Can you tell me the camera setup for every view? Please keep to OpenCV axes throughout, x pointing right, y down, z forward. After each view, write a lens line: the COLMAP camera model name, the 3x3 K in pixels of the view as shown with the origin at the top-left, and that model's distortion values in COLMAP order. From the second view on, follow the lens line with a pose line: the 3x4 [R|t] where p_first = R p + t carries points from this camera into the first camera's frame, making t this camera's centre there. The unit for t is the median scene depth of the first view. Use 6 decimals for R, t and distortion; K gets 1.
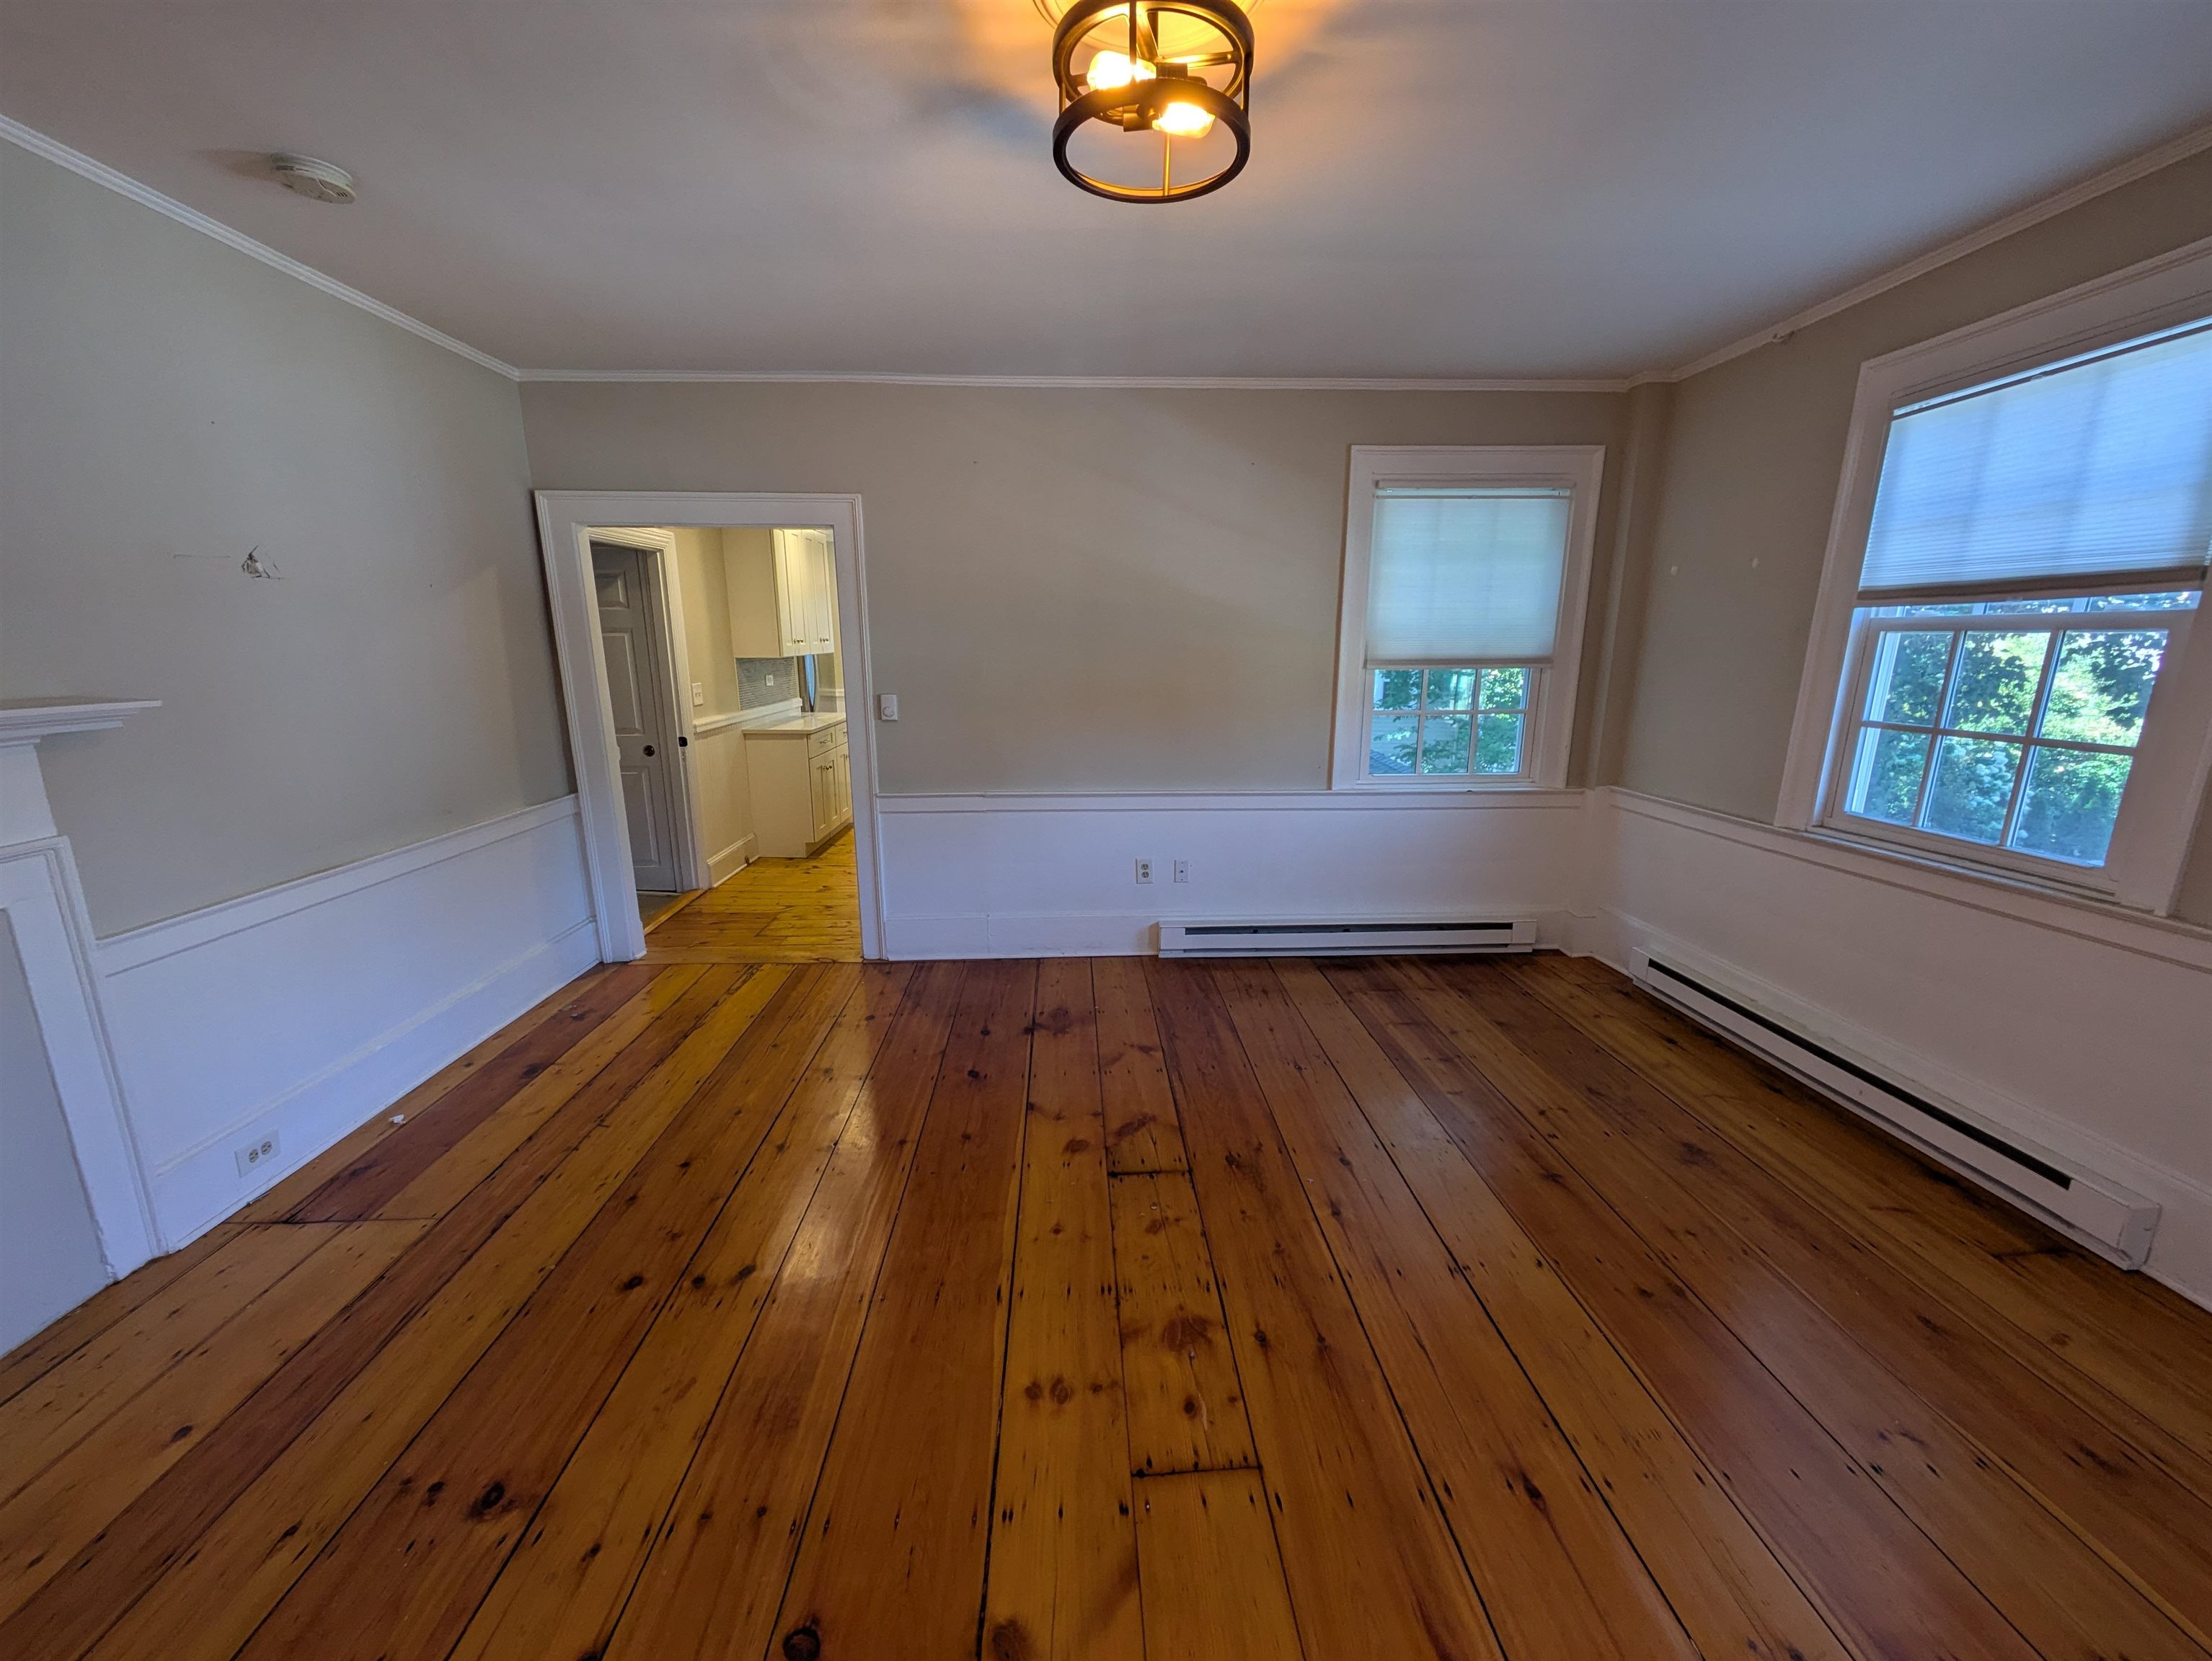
lens RADIAL K [[877.3, 0, 1103.7], [0, 877.3, 833.6], [0, 0, 1]] dist [0.004065, 0.000664]
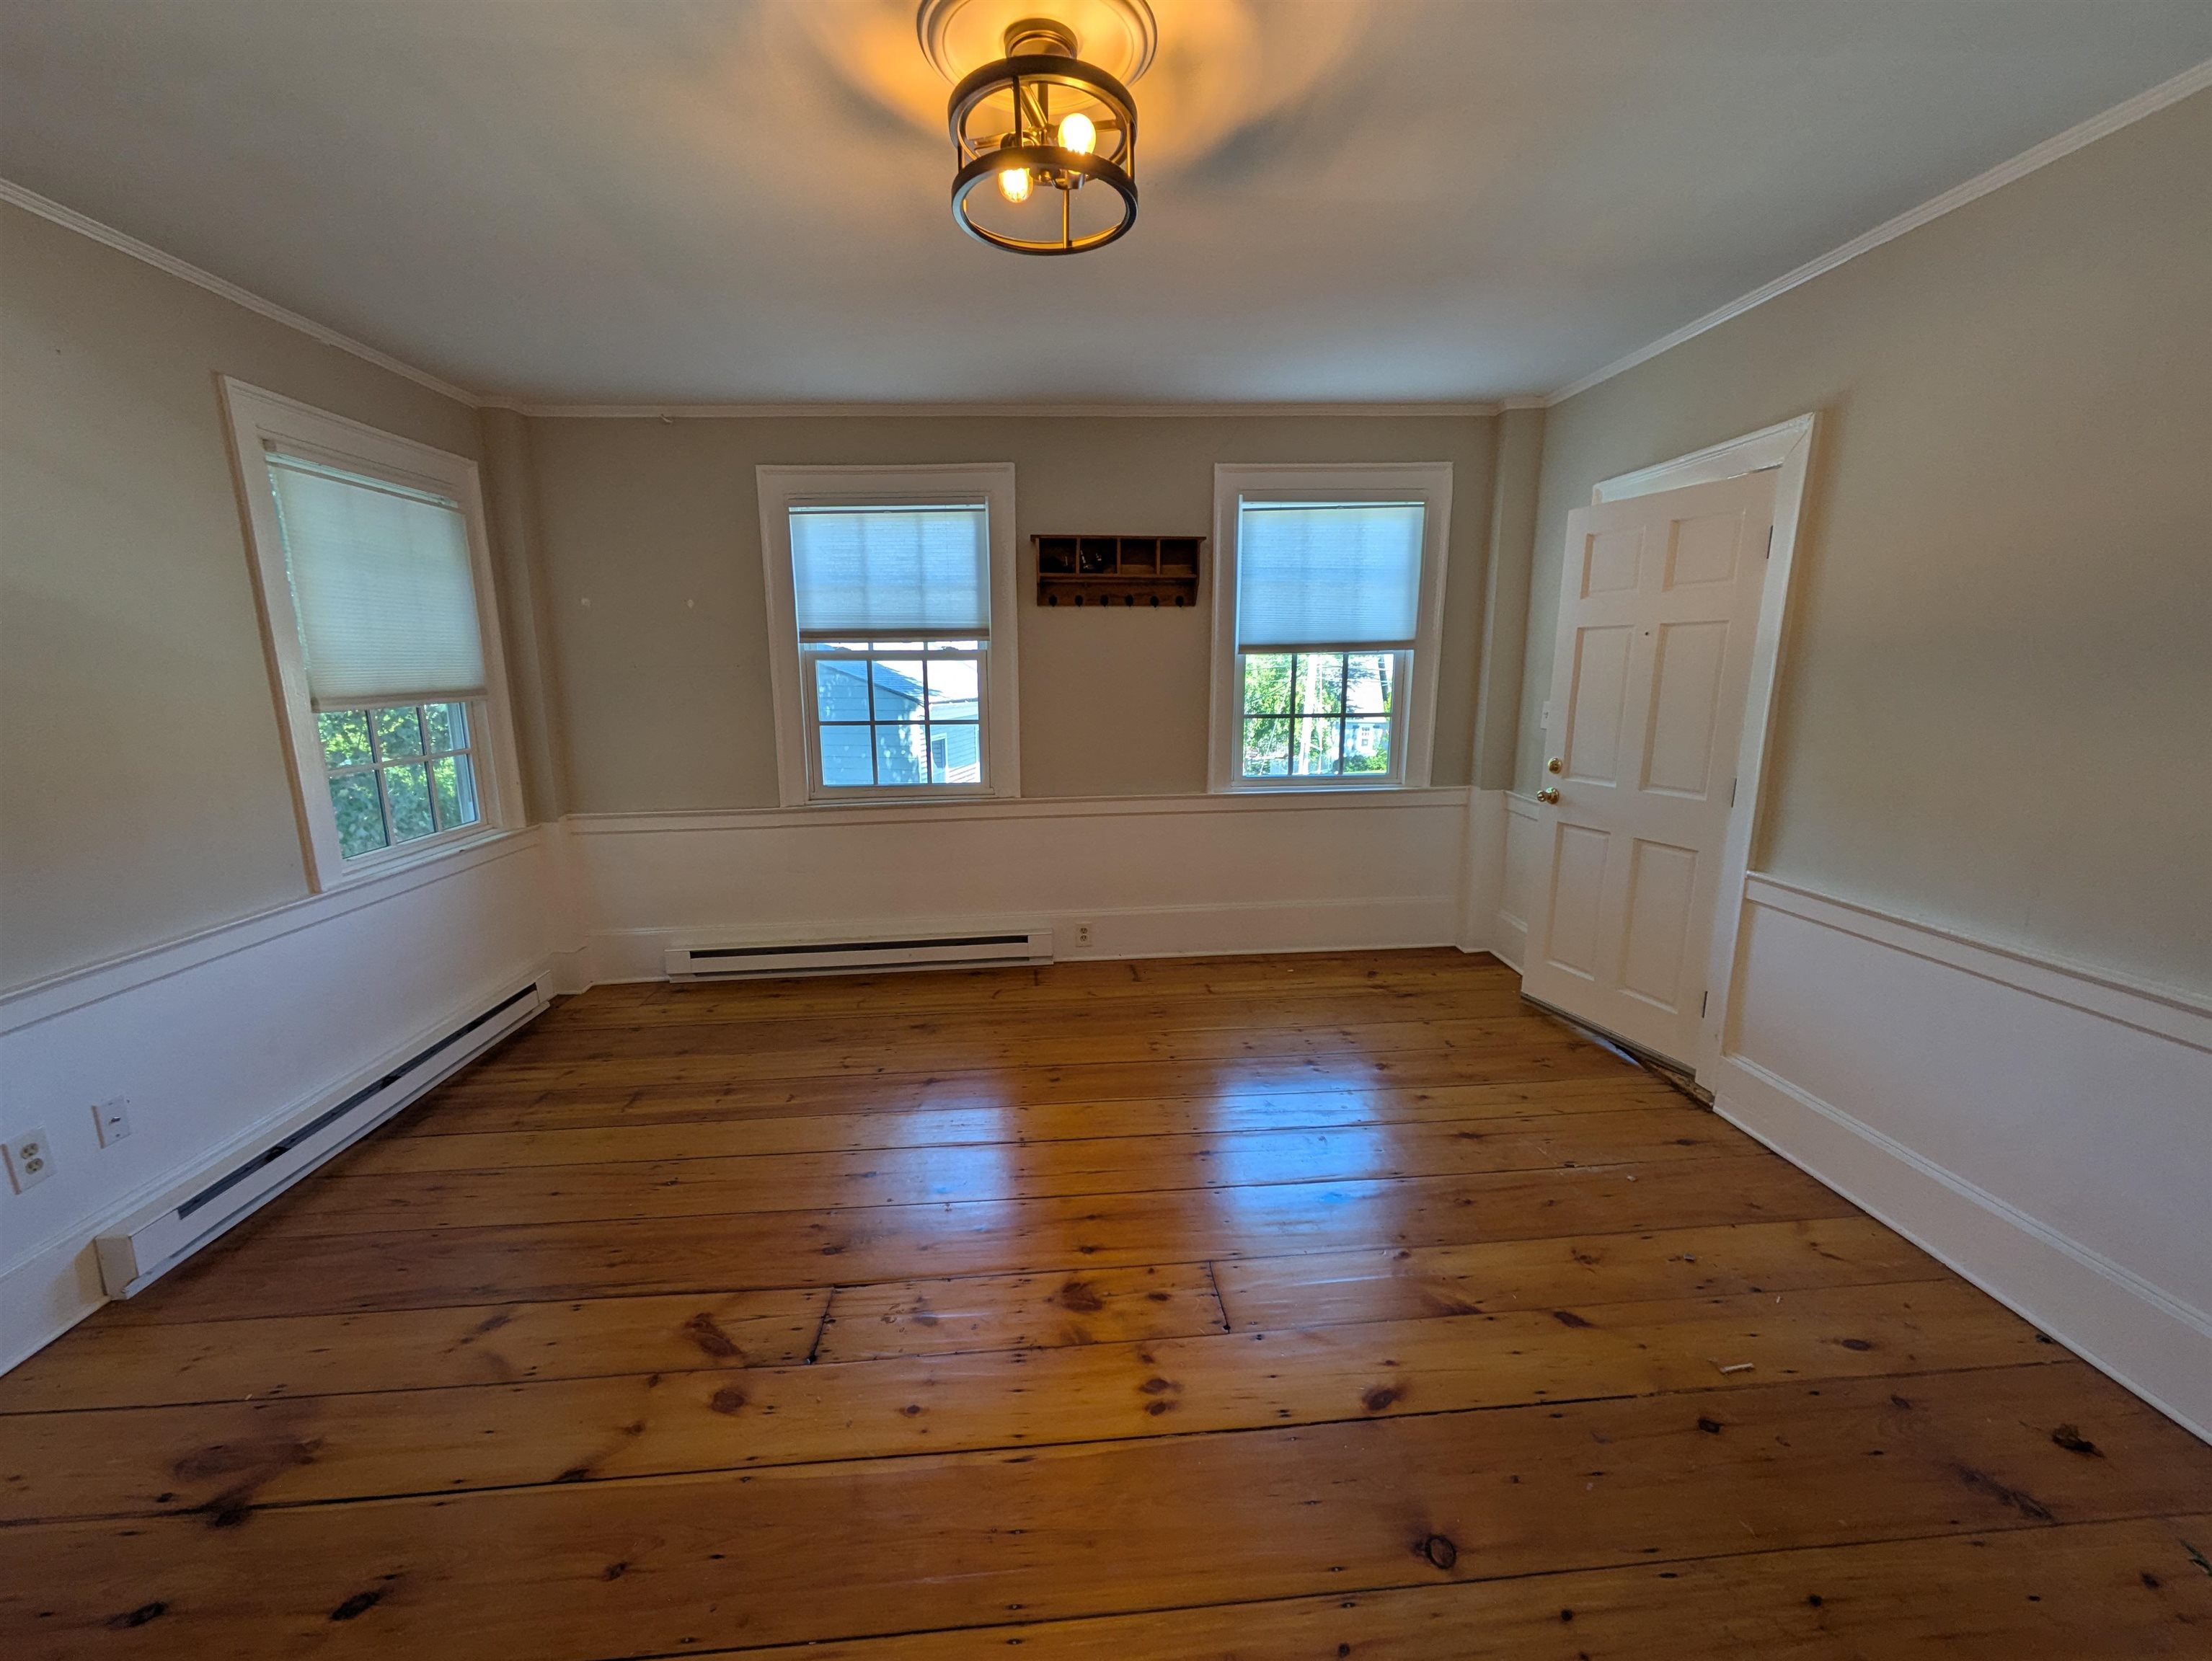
lens RADIAL K [[877.3, 0, 1110.3], [0, 877.3, 834.2], [0, 0, 1]] dist [0.004065, 0.000664]
pose [[-0.038170, -0.193310, 0.980395, -0.514345], [0.224408, 0.954392, 0.196920, -0.110655], [-0.973747, 0.227525, 0.006951, 0.490082]]
